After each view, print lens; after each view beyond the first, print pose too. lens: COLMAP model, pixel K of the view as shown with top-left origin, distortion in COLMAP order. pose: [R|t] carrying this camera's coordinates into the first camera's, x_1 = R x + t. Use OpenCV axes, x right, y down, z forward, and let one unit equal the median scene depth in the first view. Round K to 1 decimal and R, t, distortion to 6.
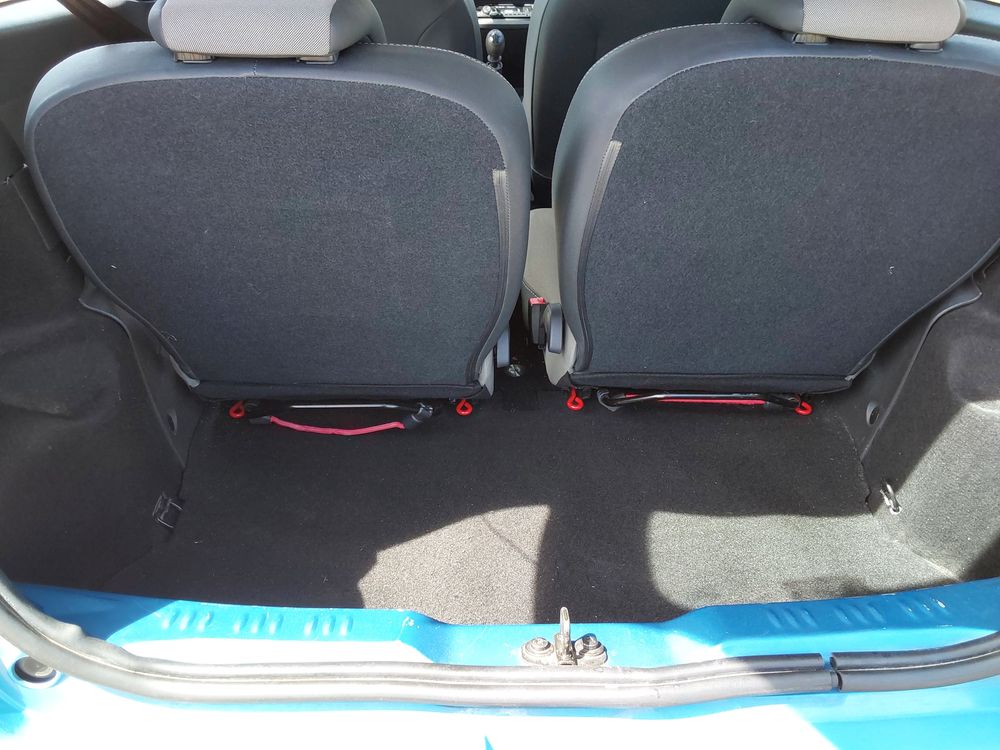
lens RADIAL K [[799.4, 0, 495.7], [0, 799.4, 380.7], [0, 0, 1]] dist [0.081741, -0.091511]
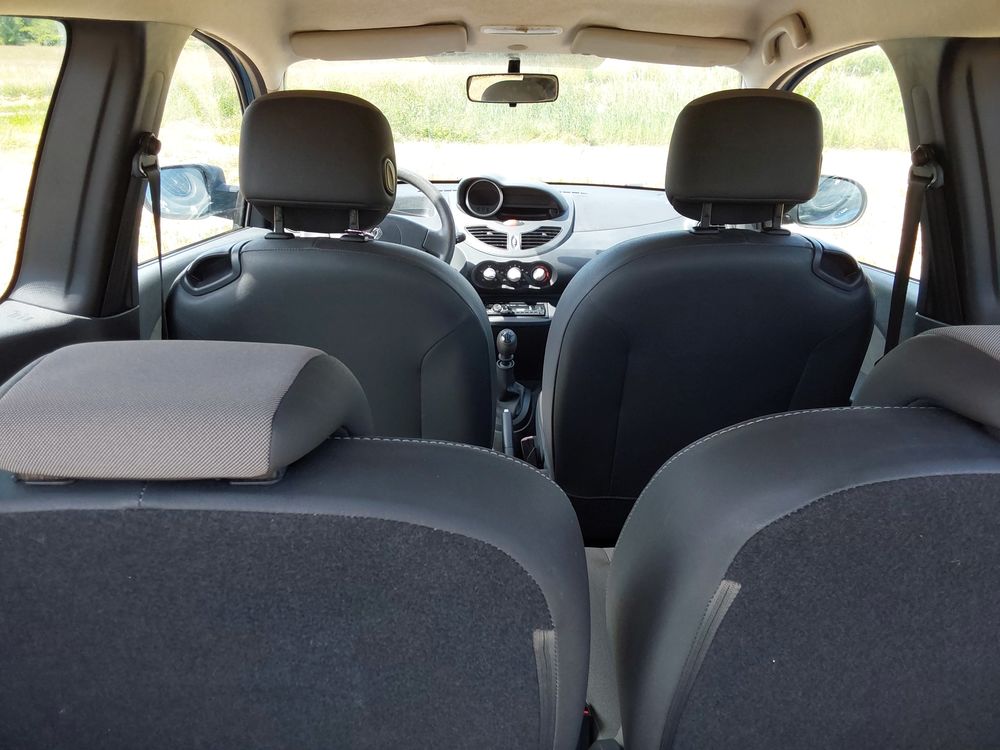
lens RADIAL K [[799.4, 0, 502.0], [0, 799.4, 364.4], [0, 0, 1]] dist [0.081741, -0.091511]
pose [[0.999984, 0.001689, 0.005458, -0.030595], [0.000165, 0.946396, -0.323007, -0.253633], [-0.005711, 0.323003, 0.946381, 0.358106]]
